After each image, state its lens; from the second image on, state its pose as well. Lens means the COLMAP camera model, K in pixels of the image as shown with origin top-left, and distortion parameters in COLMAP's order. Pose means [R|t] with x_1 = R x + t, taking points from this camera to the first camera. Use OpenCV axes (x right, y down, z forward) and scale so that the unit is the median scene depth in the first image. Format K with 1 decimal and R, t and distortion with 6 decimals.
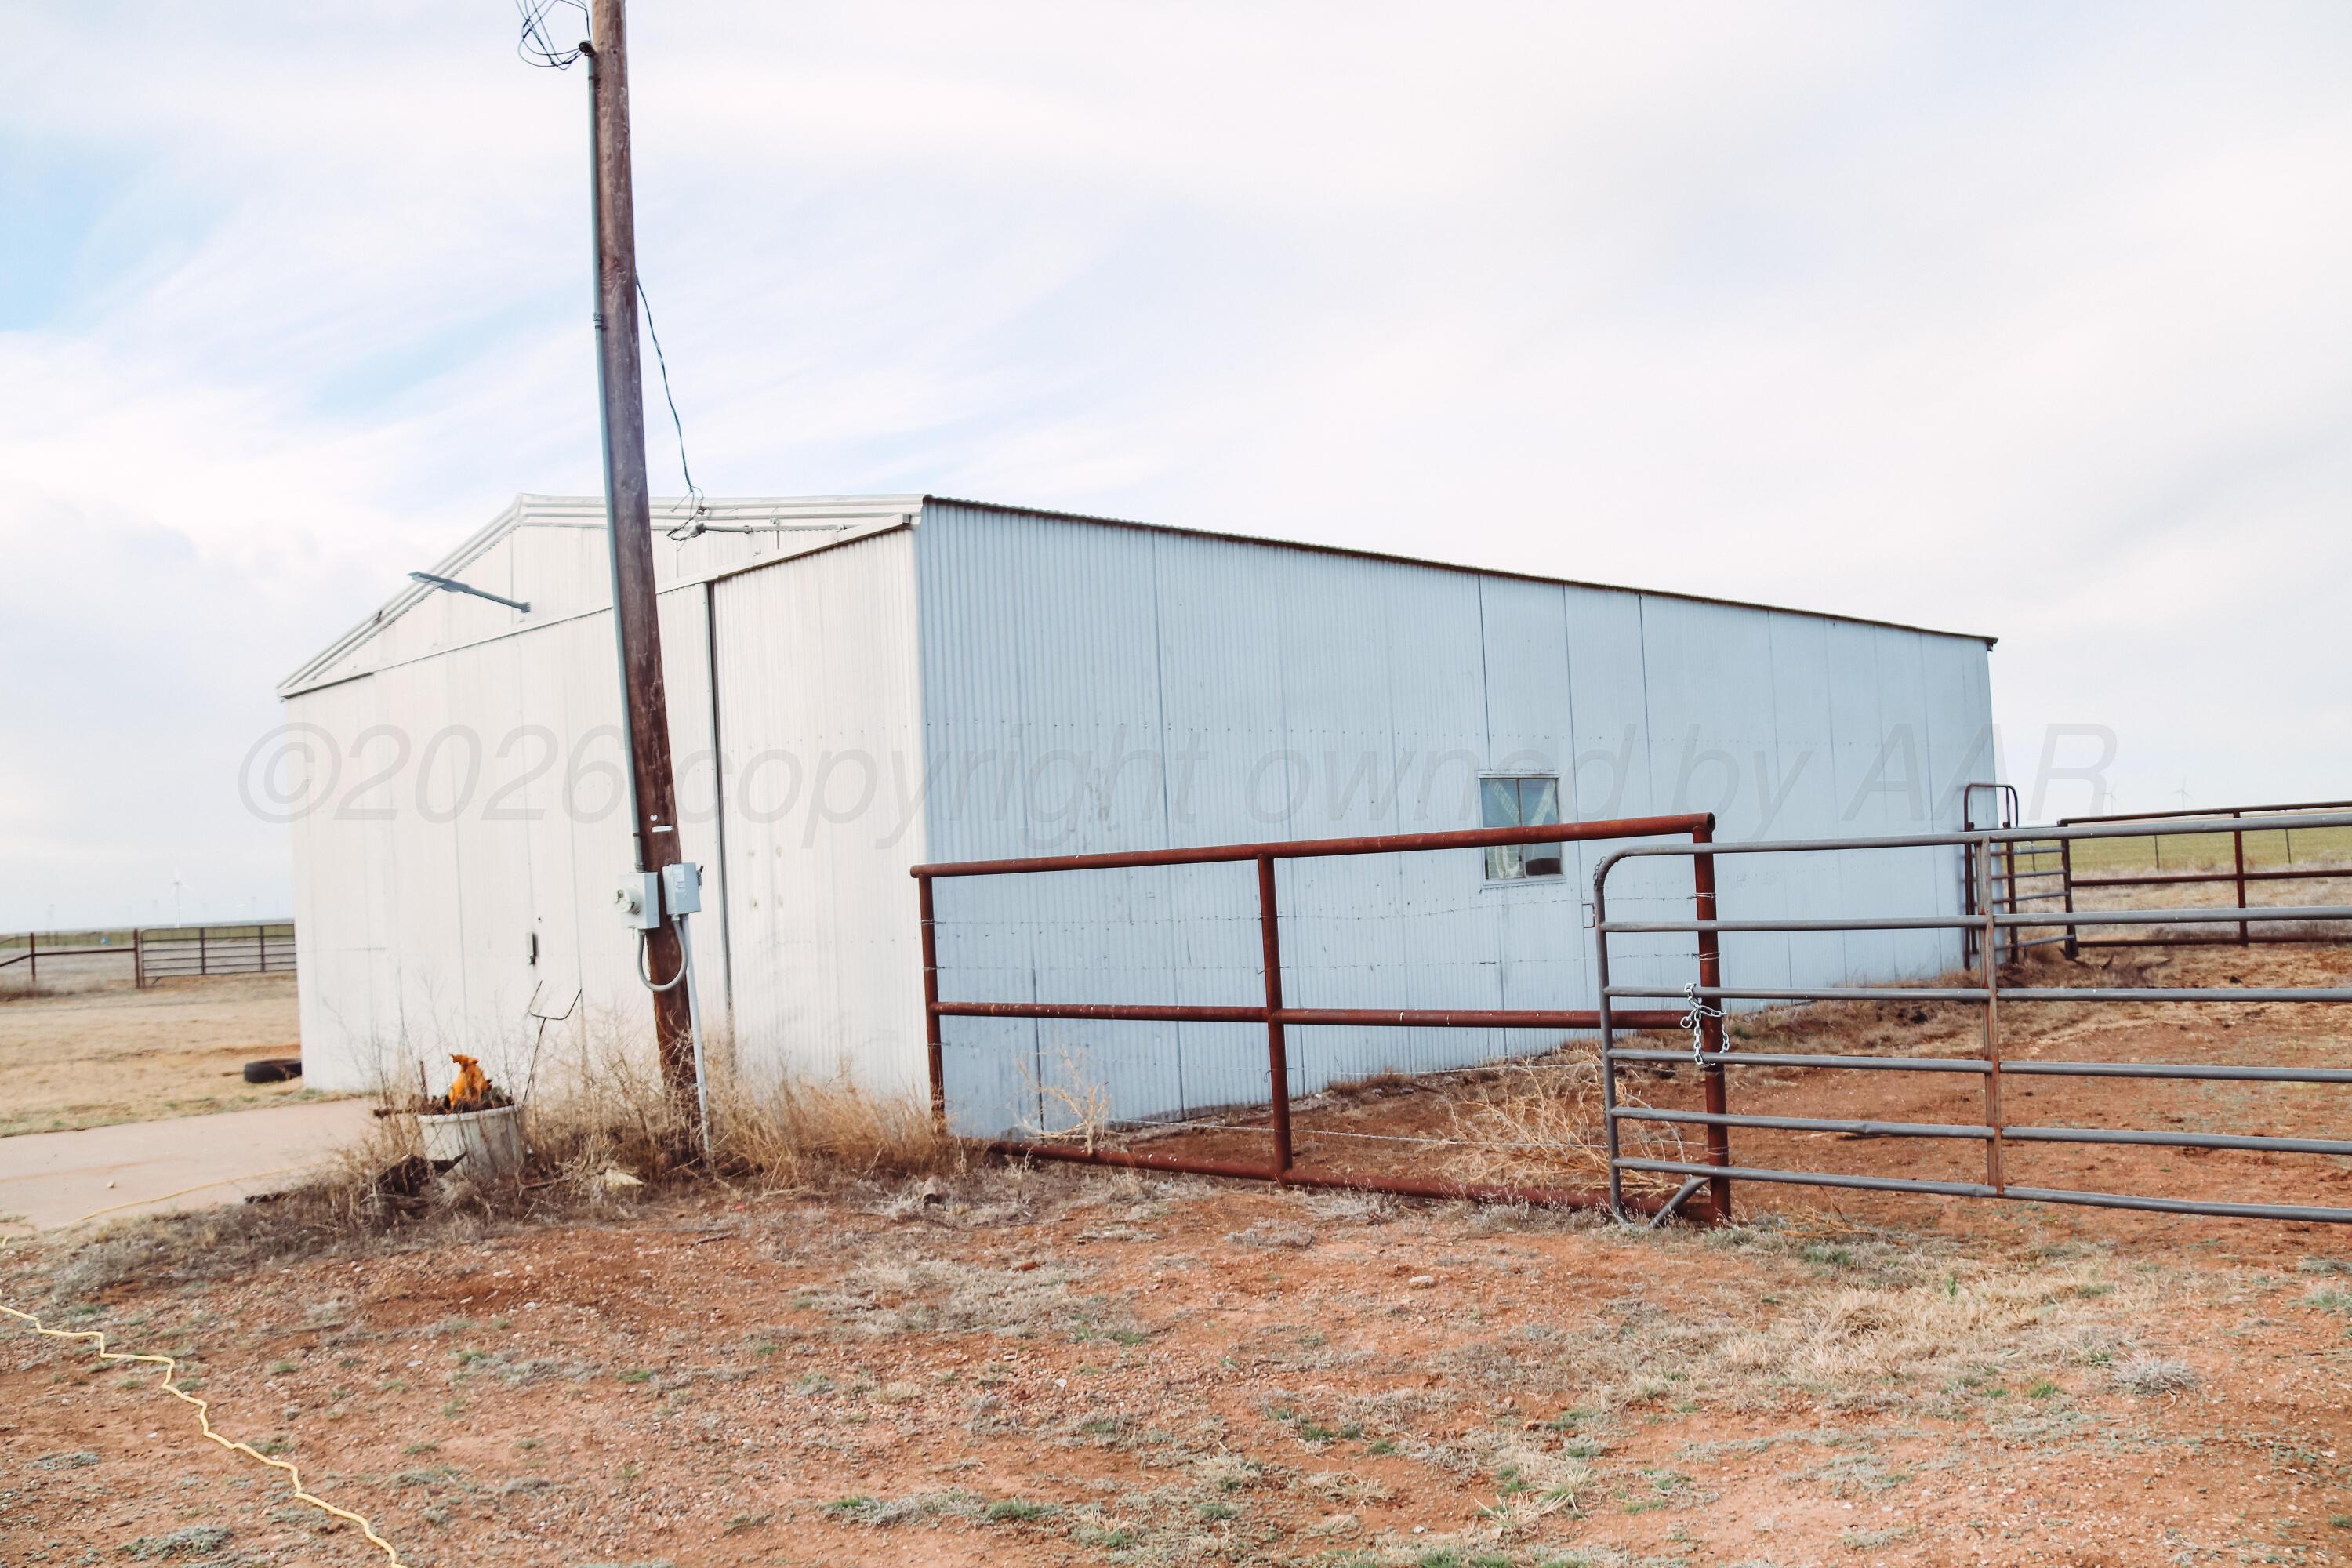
lens RADIAL K [[1966.8, 0, 1182.1], [0, 1966.8, 783.2], [0, 0, 1]] dist [-0.081164, -0.004926]
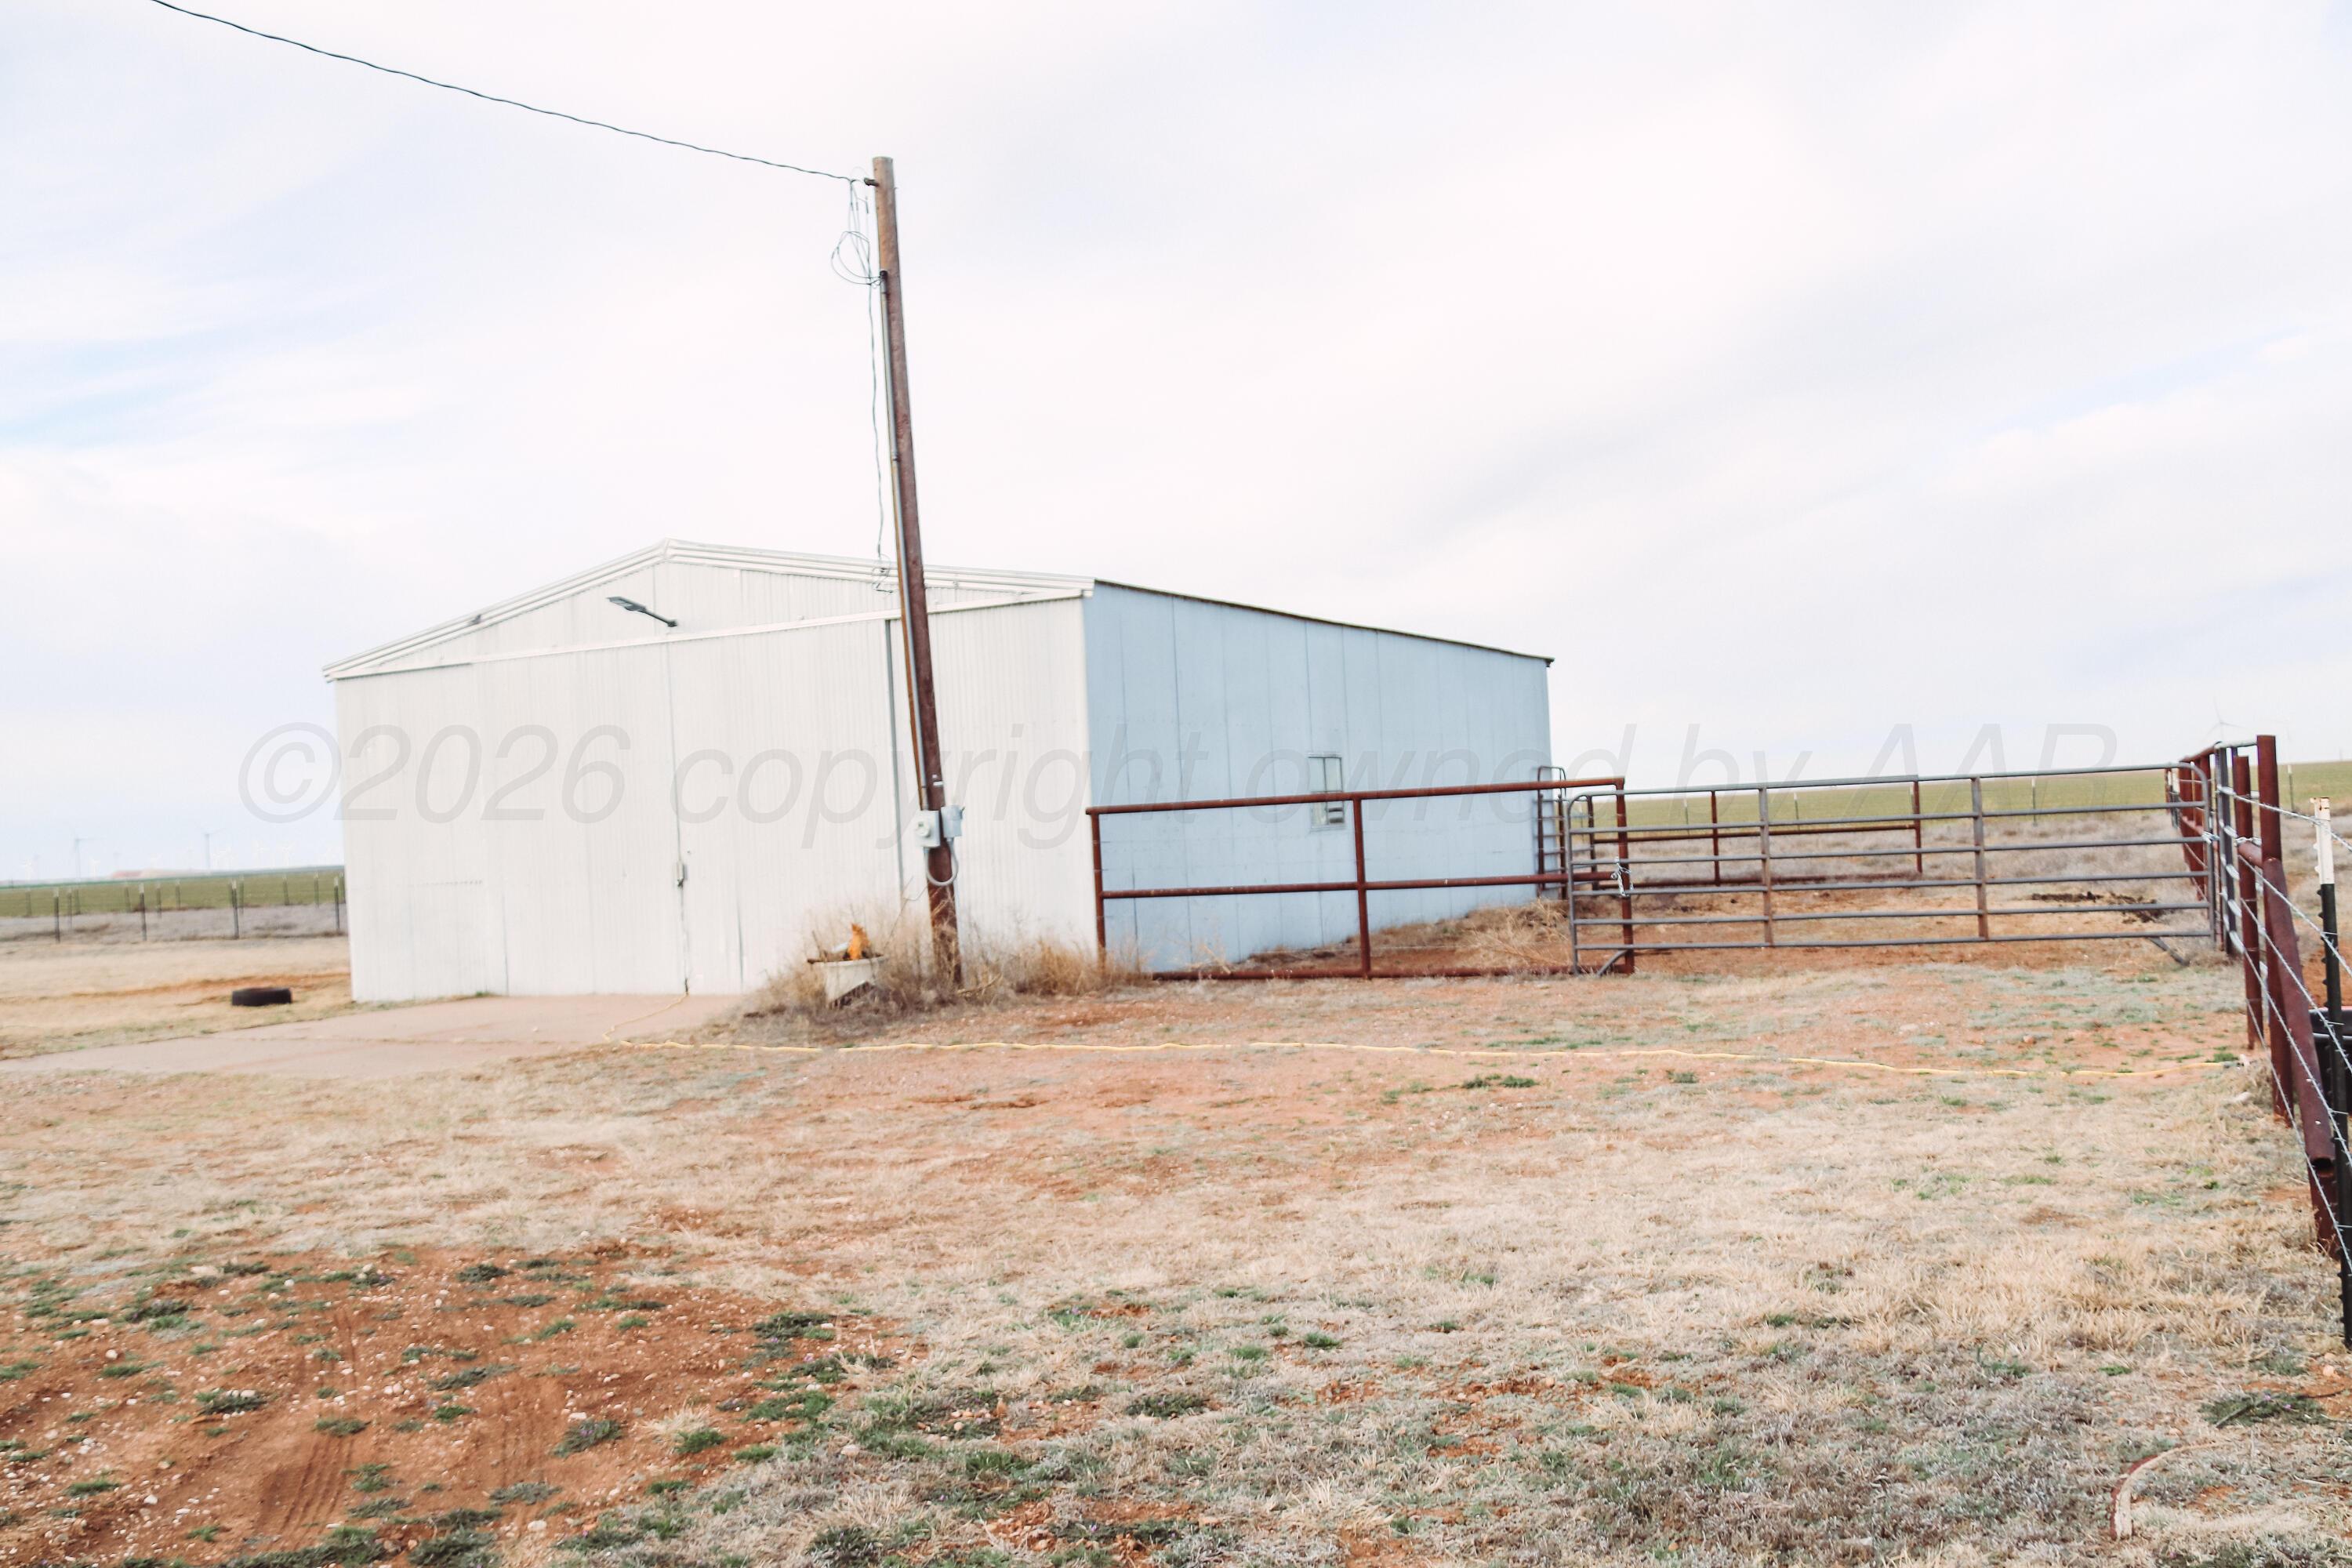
lens RADIAL K [[2158.3, 0, 1171.9], [0, 2158.3, 785.7], [0, 0, 1]] dist [-0.004216, 0.000000]
pose [[0.947929, 0.007329, 0.318396, -0.640563], [-0.010905, 0.999896, 0.009449, 0.006425], [-0.318294, -0.012429, 0.947911, -0.714838]]
